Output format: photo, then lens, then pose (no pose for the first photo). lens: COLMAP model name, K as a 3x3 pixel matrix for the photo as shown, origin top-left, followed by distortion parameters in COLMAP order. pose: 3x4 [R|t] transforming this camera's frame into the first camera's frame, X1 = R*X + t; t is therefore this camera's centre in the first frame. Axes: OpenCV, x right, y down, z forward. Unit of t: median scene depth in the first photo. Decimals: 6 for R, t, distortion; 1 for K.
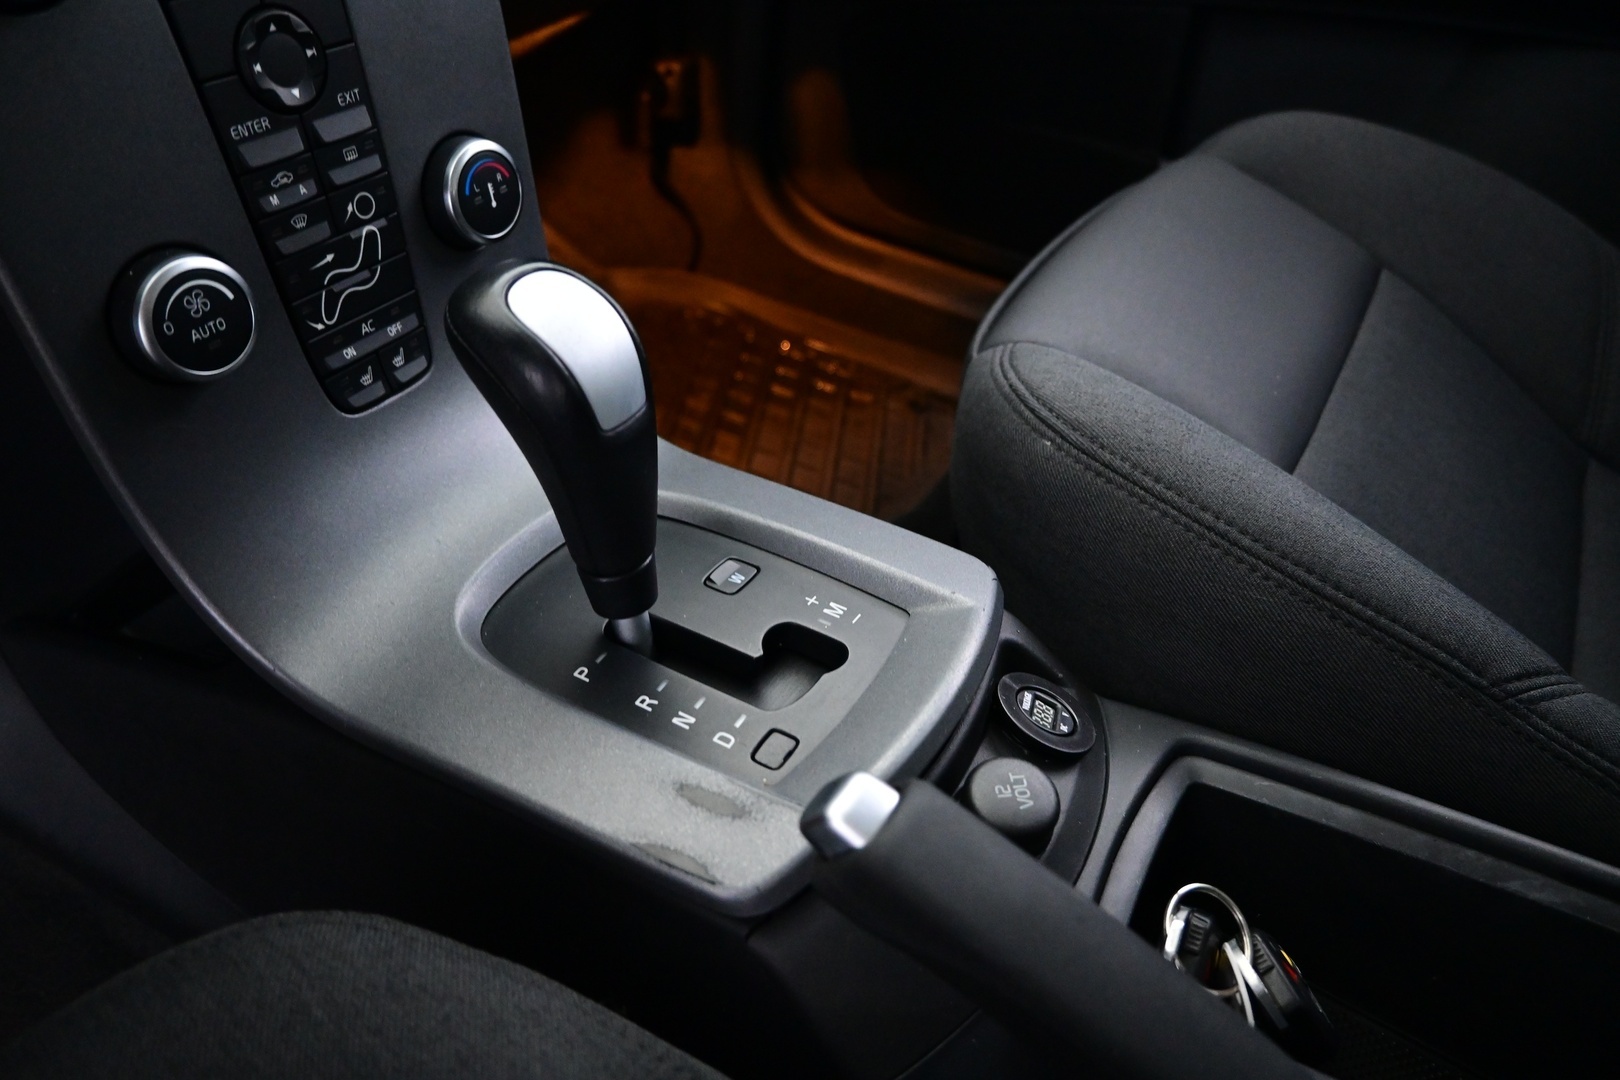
lens RADIAL K [[1136.0, 0, 810.0], [0, 1136.0, 540.0], [0, 0, 1]] dist [-0.001300, -0.000976]
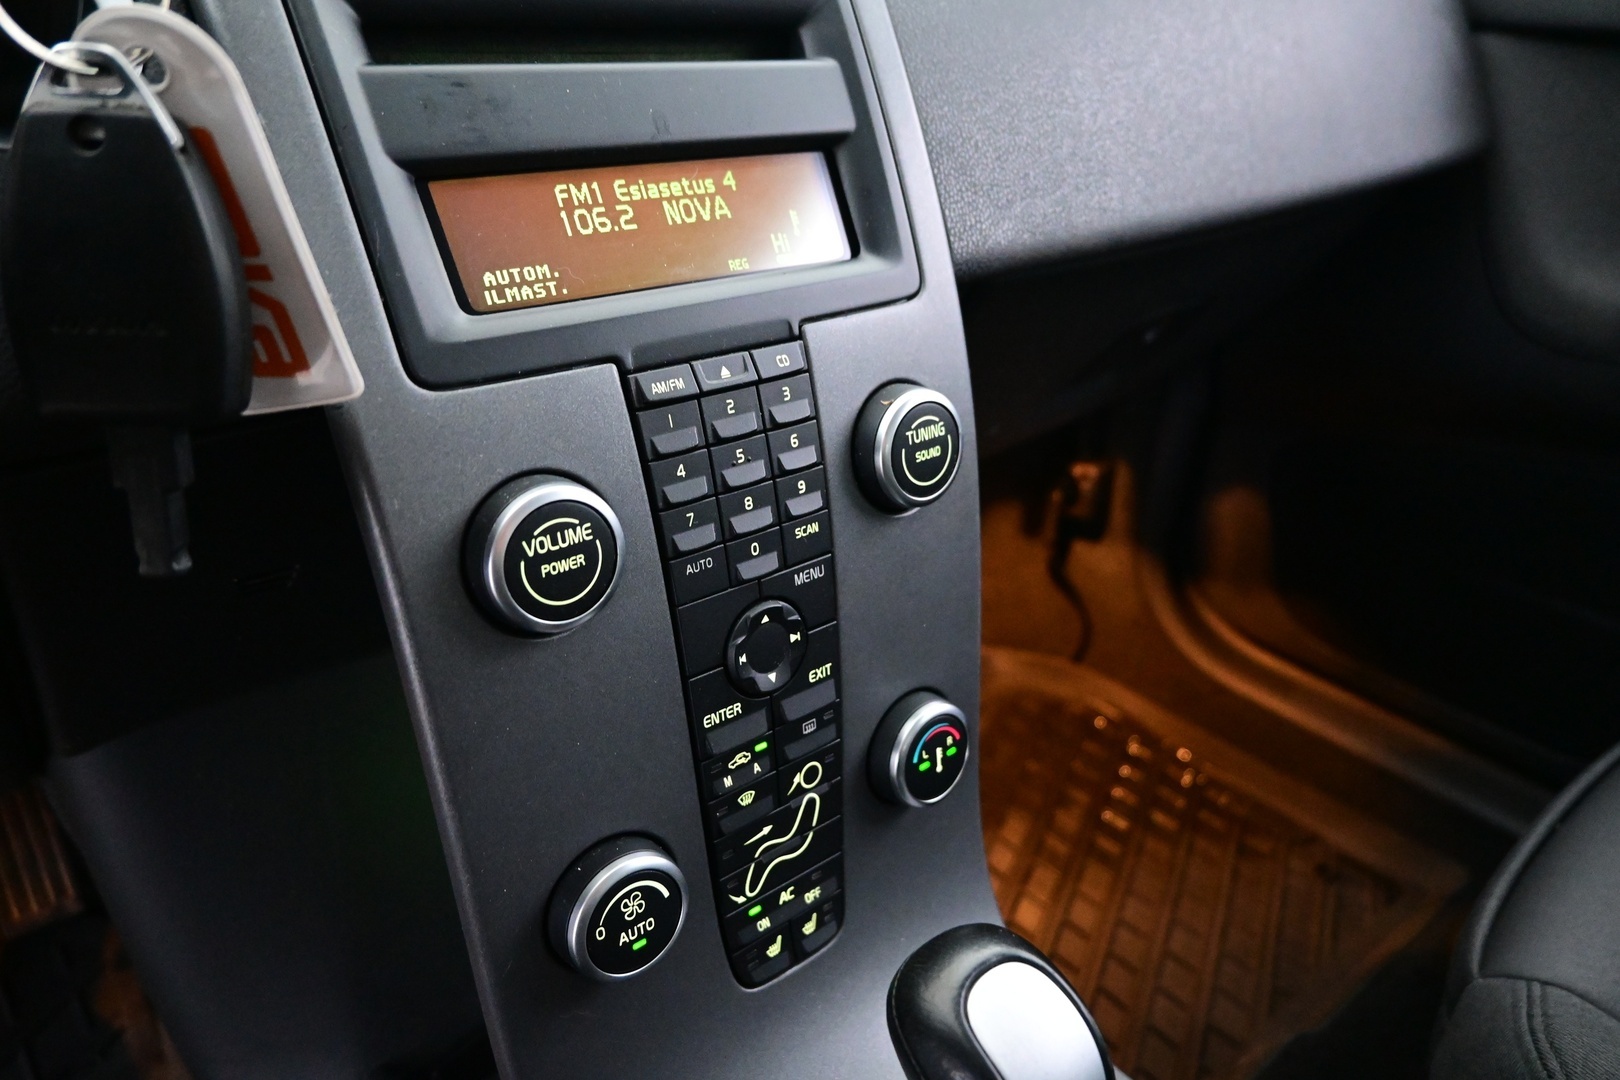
lens RADIAL K [[1158.1, 0, 810.0], [0, 1158.1, 540.0], [0, 0, 1]] dist [-0.004268, -0.001511]
pose [[0.945848, 0.115707, -0.303287, -0.121036], [-0.191119, 0.953710, -0.232185, -0.247834], [0.262382, 0.277576, 0.924179, 0.059971]]
